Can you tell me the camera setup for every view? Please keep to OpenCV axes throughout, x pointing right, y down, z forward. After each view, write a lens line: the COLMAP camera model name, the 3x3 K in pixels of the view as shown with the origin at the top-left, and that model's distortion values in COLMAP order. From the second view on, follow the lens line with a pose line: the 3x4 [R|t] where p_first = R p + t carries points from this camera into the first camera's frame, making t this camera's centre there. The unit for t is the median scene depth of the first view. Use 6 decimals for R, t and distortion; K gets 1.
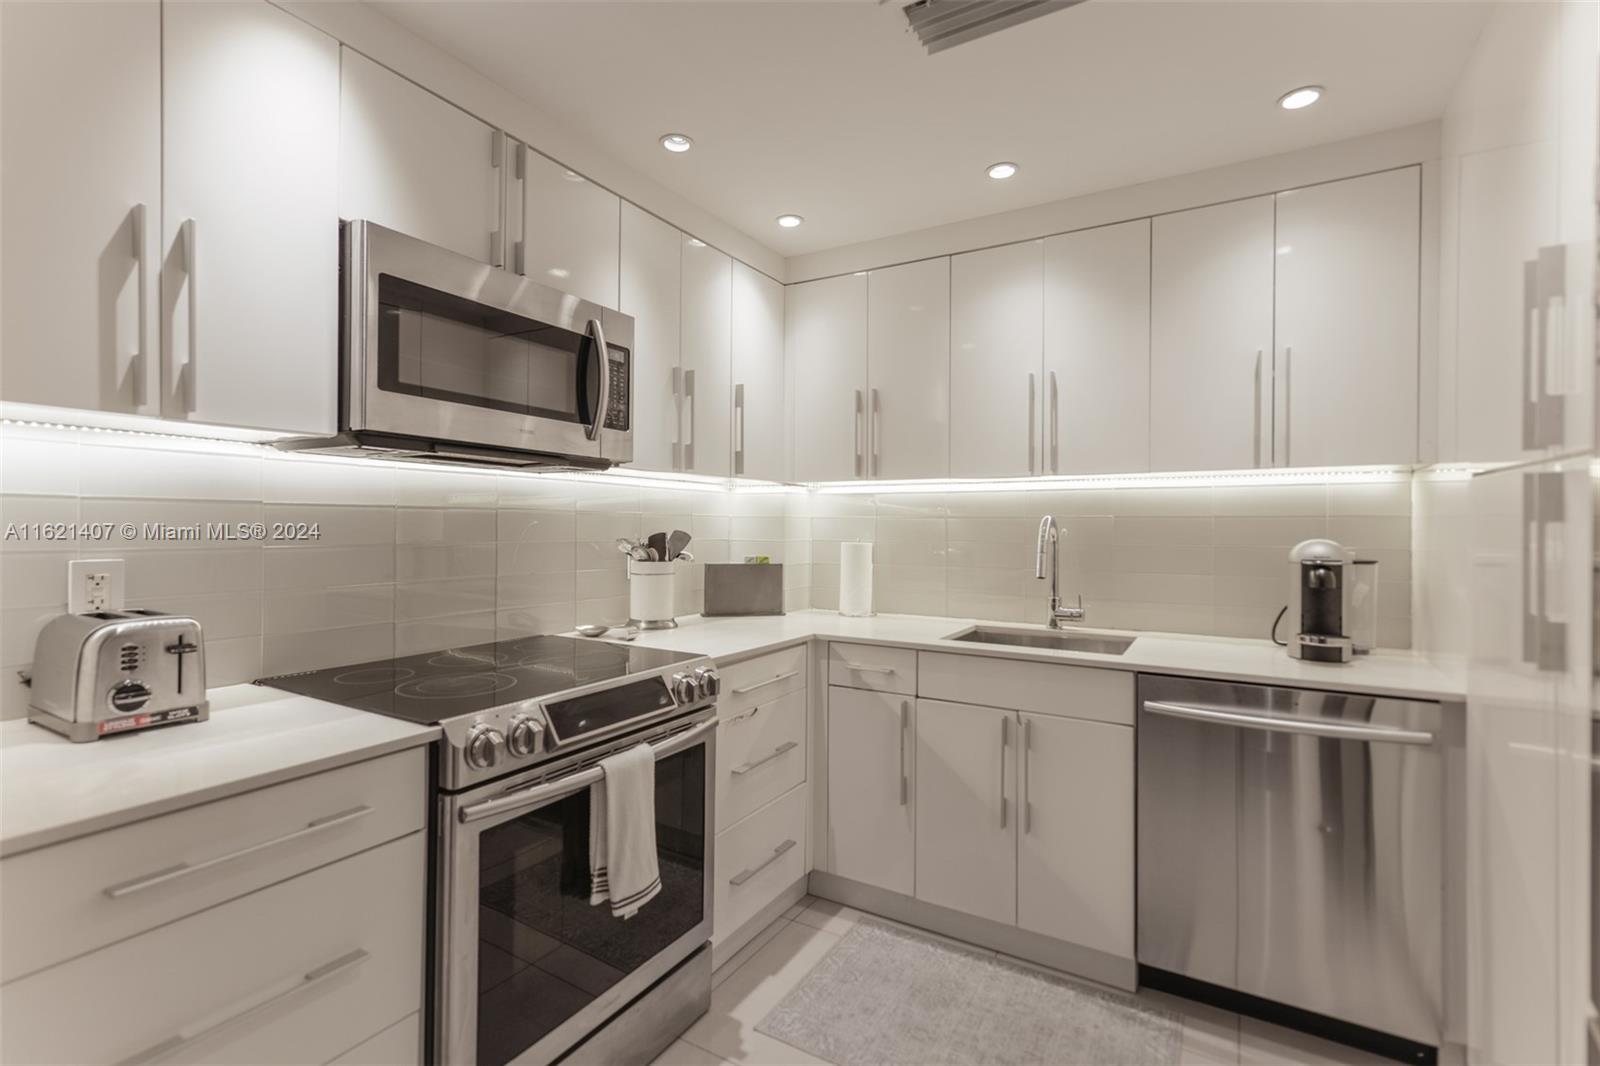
lens RADIAL K [[751.3, 0, 787.7], [0, 751.3, 524.8], [0, 0, 1]] dist [0.016606, -0.002647]
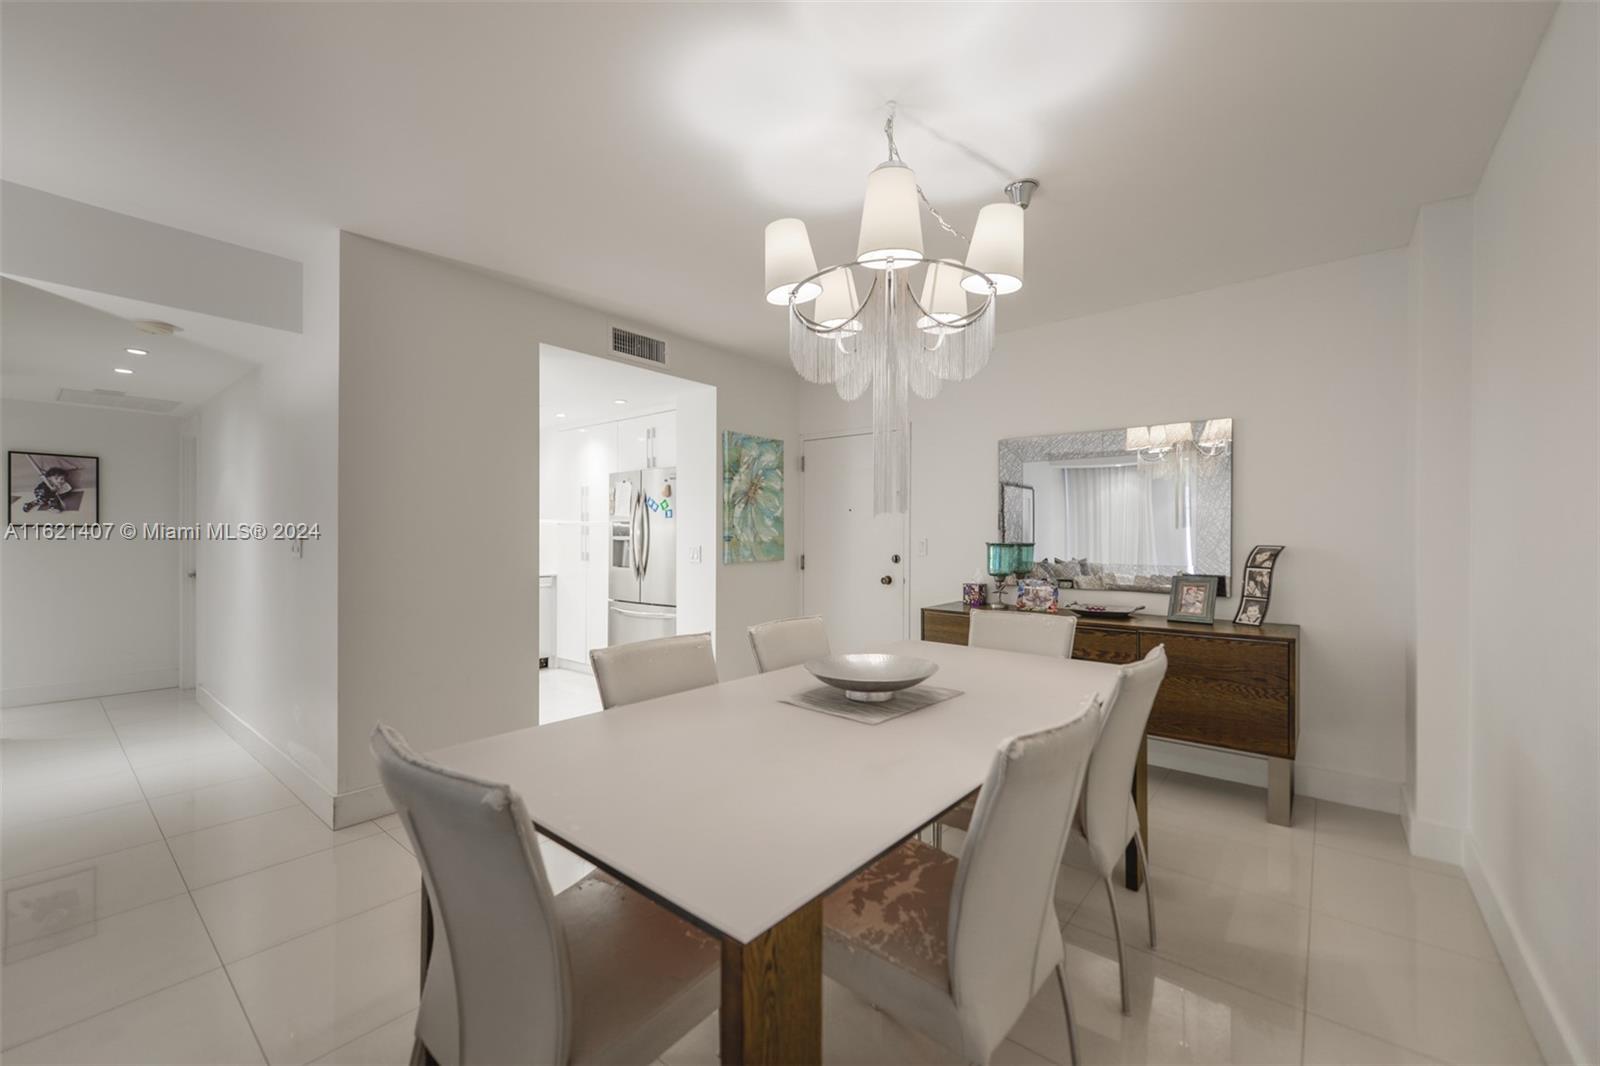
lens RADIAL K [[636.5, 0, 791.3], [0, 636.5, 536.9], [0, 0, 1]] dist [0.007900, -0.000482]
pose [[0.159813, -0.003519, 0.987141, -2.057120], [-0.002908, 0.999988, 0.004036, -0.006652], [-0.987143, -0.003515, 0.159801, -0.756632]]
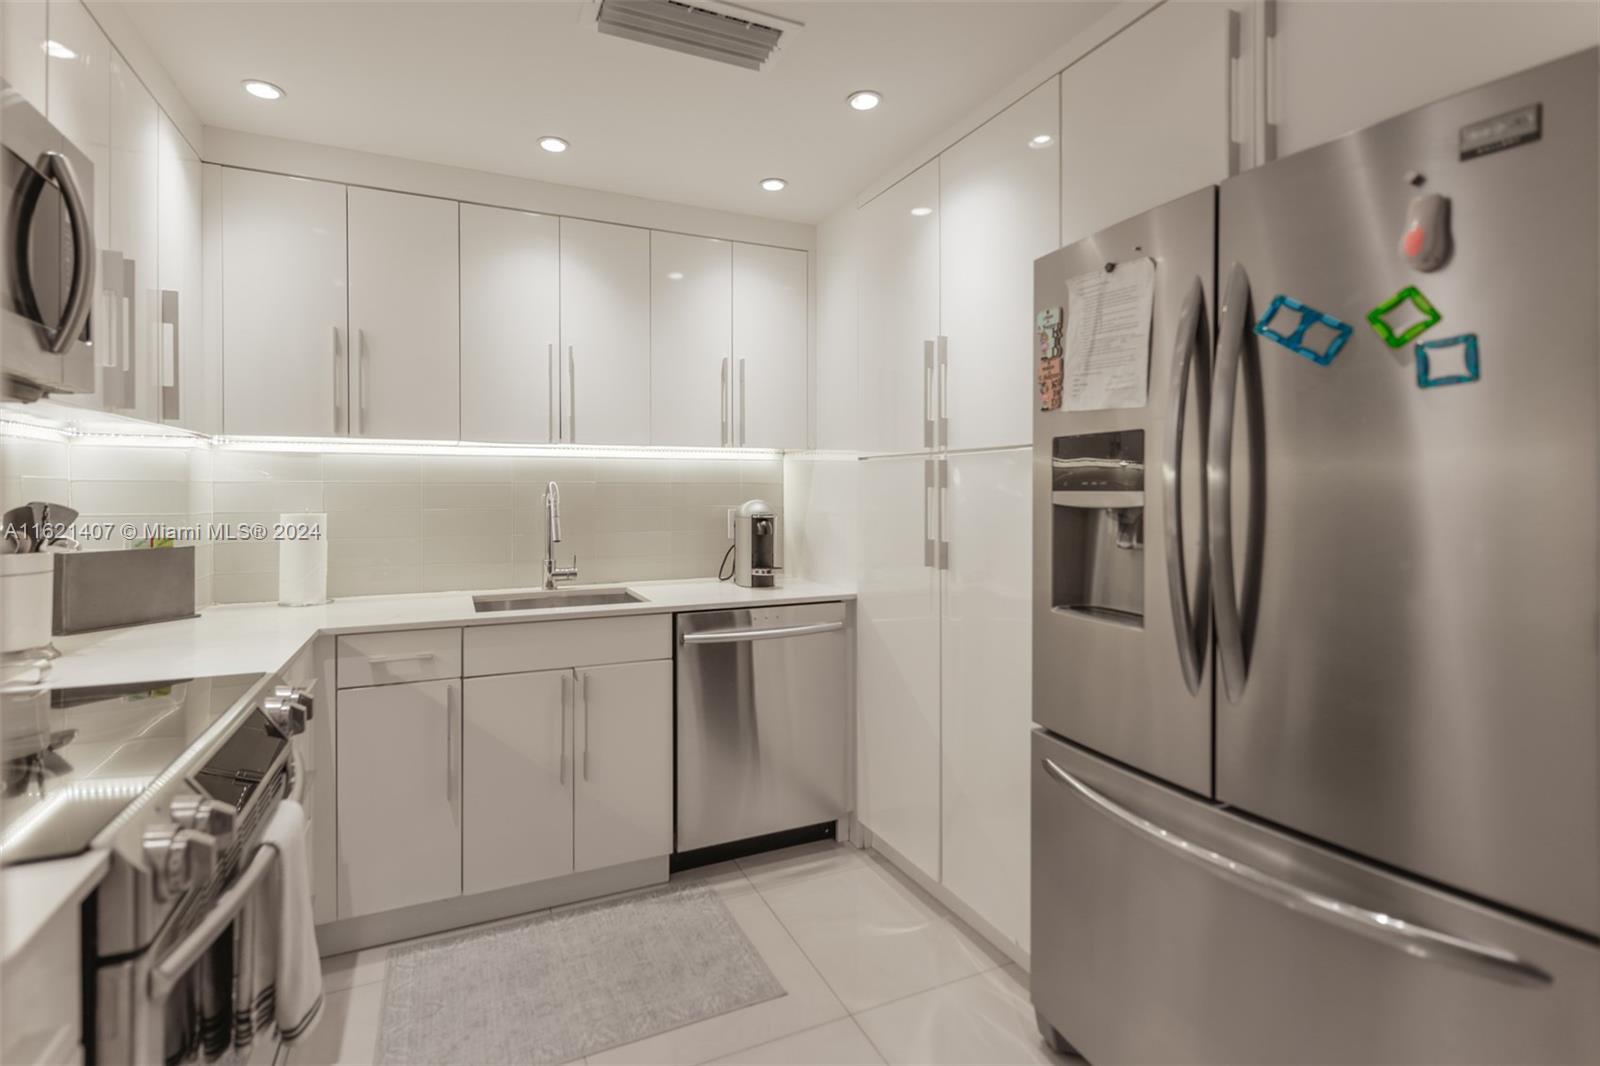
lens RADIAL K [[756.7, 0, 796.6], [0, 756.7, 494.7], [0, 0, 1]] dist [0.013034, -0.003407]
pose [[0.564266, -0.008759, 0.825547, -0.412830], [0.004048, 0.999961, 0.007842, -0.001396], [-0.825583, -0.001083, 0.564279, 0.157781]]
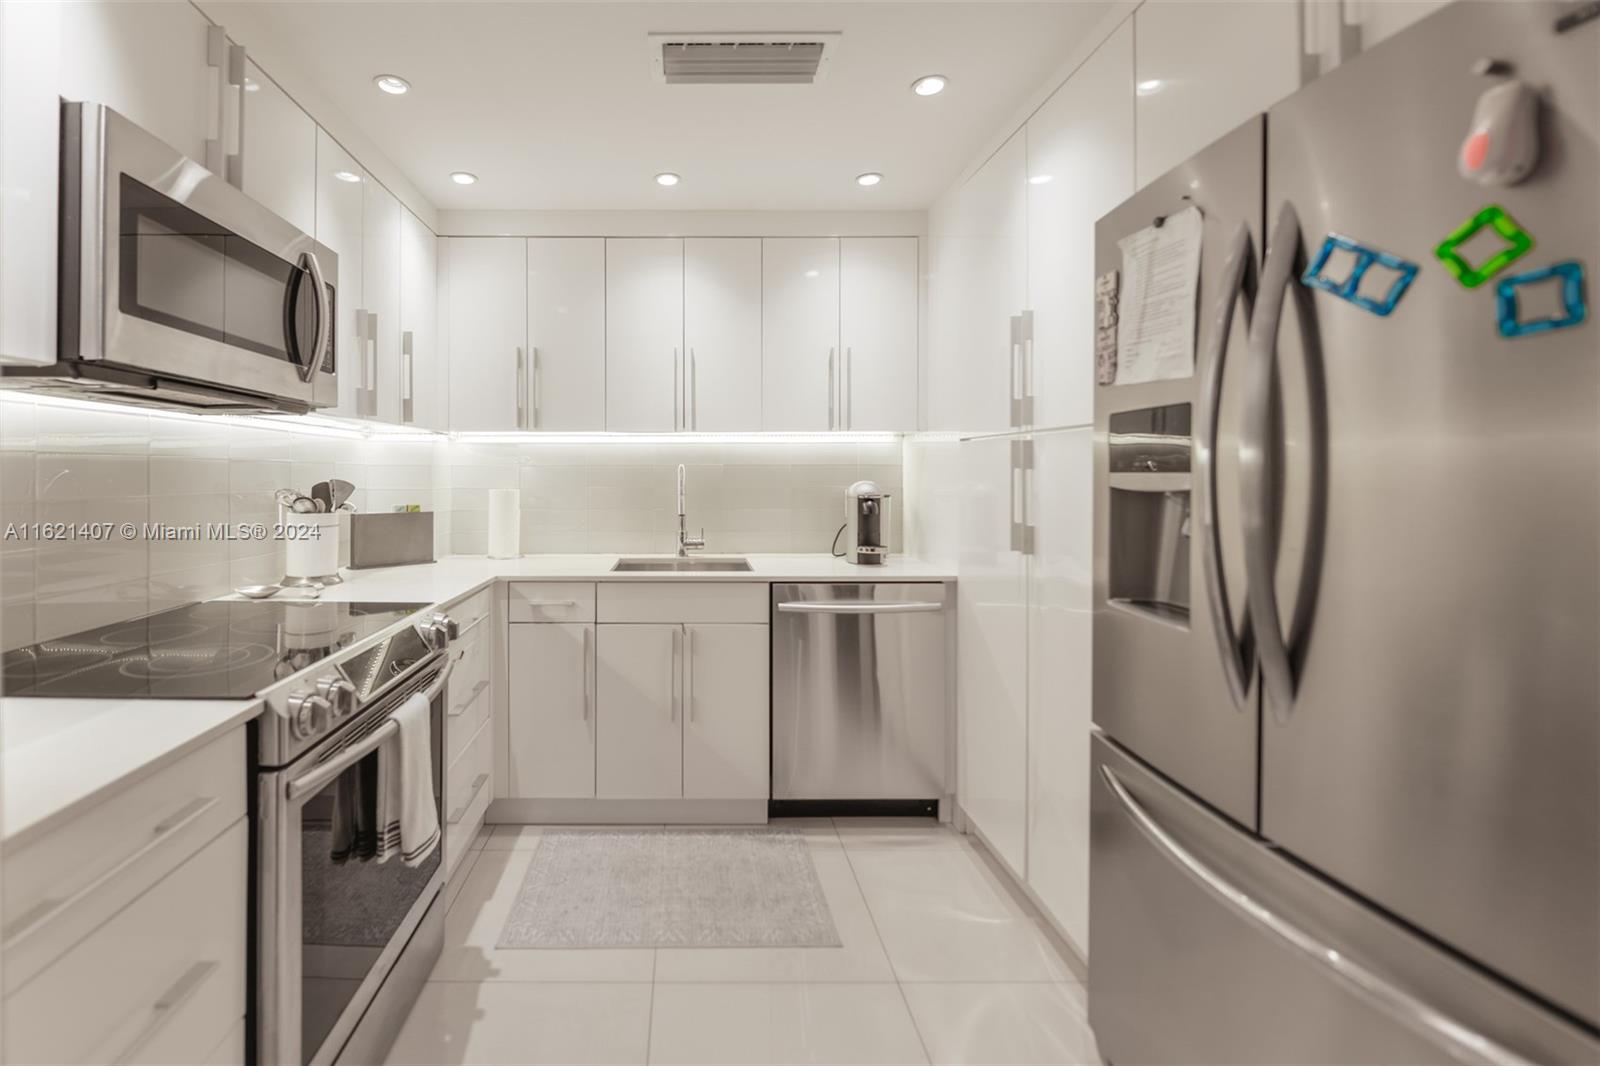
lens RADIAL K [[710.8, 0, 693.1], [0, 710.8, 474.7], [0, 0, 1]] dist [0.000743, -0.001952]
pose [[0.854136, -0.006634, 0.520007, -0.296906], [0.004863, 0.999977, 0.004768, -0.000865], [-0.520027, -0.001544, 0.854149, 0.004997]]
